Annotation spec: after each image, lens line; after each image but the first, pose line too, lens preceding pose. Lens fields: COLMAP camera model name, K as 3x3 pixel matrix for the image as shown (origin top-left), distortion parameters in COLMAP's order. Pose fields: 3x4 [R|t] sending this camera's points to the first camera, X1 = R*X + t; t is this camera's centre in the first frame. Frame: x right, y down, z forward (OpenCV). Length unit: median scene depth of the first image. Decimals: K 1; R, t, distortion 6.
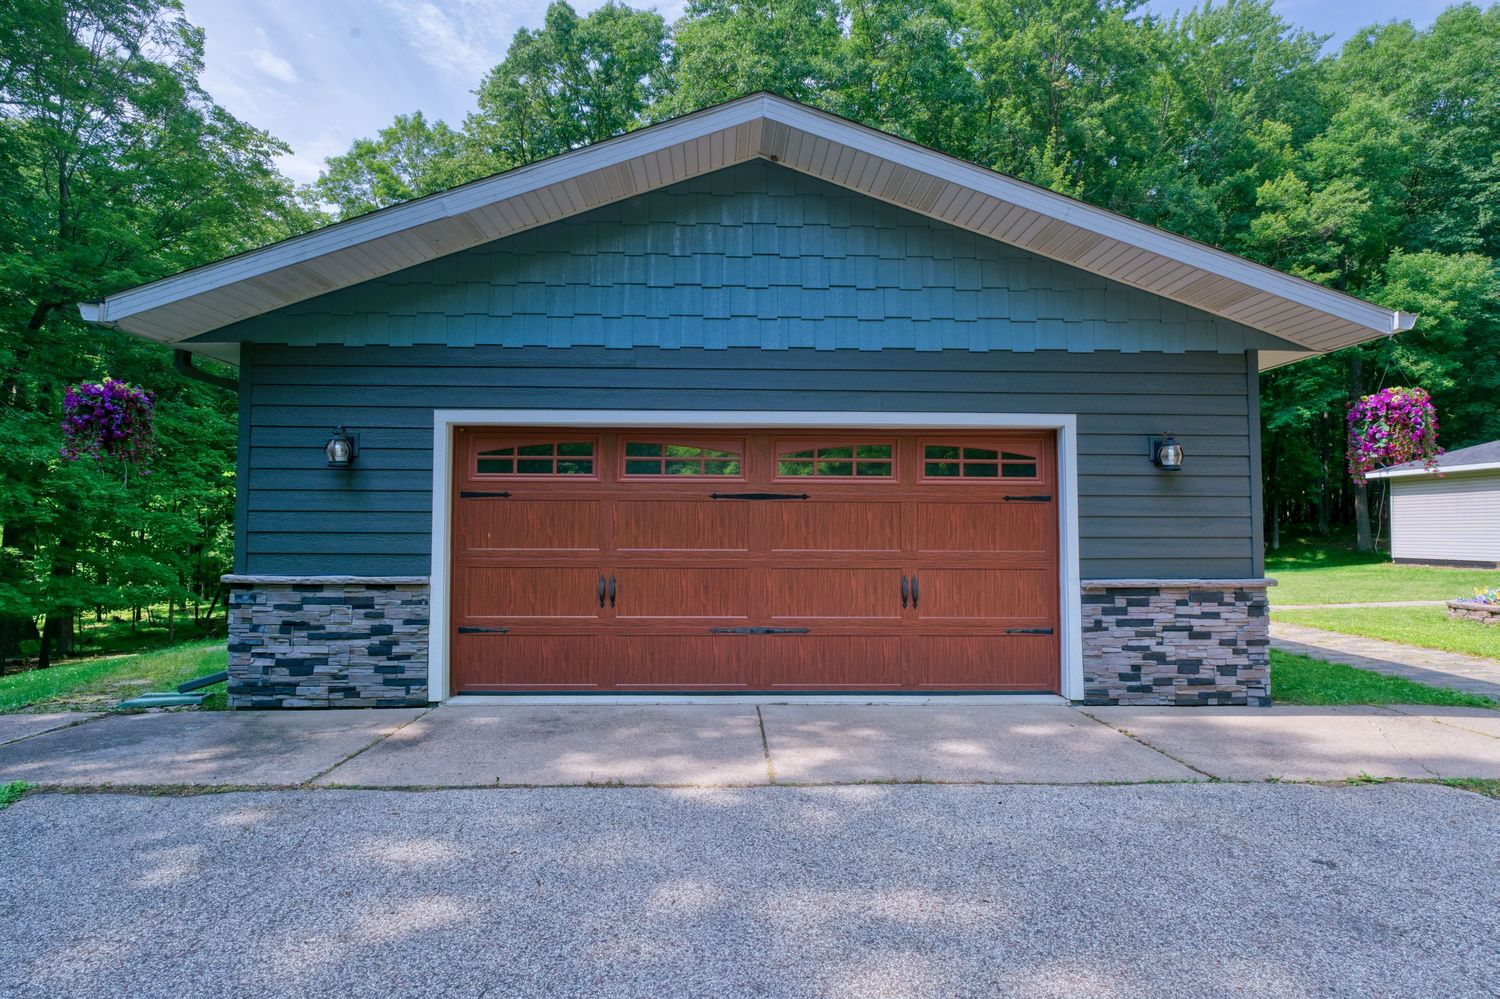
lens RADIAL K [[759.0, 0, 749.3], [0, 759.0, 499.4], [0, 0, 1]] dist [-0.005935, -0.001160]
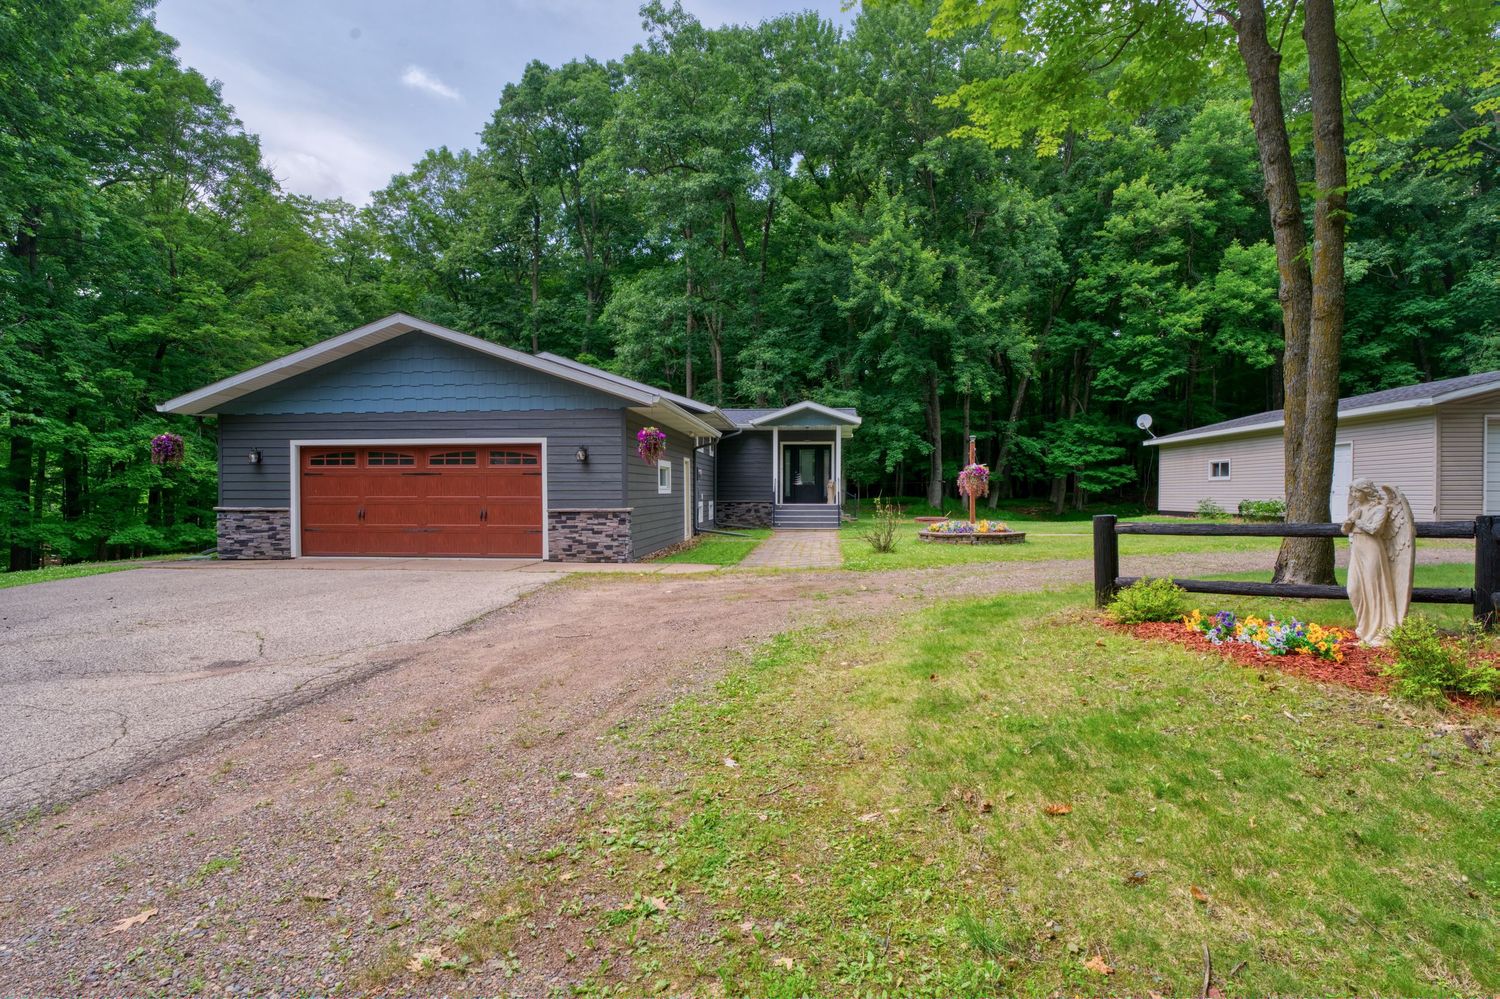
lens RADIAL K [[781.1, 0, 750.5], [0, 781.1, 499.9], [0, 0, 1]] dist [-0.004480, 0.000399]
pose [[0.991802, -0.004101, -0.127719, 1.361680], [0.010341, 0.998783, 0.048229, -0.030342], [0.127366, -0.049154, 0.990637, -1.302129]]
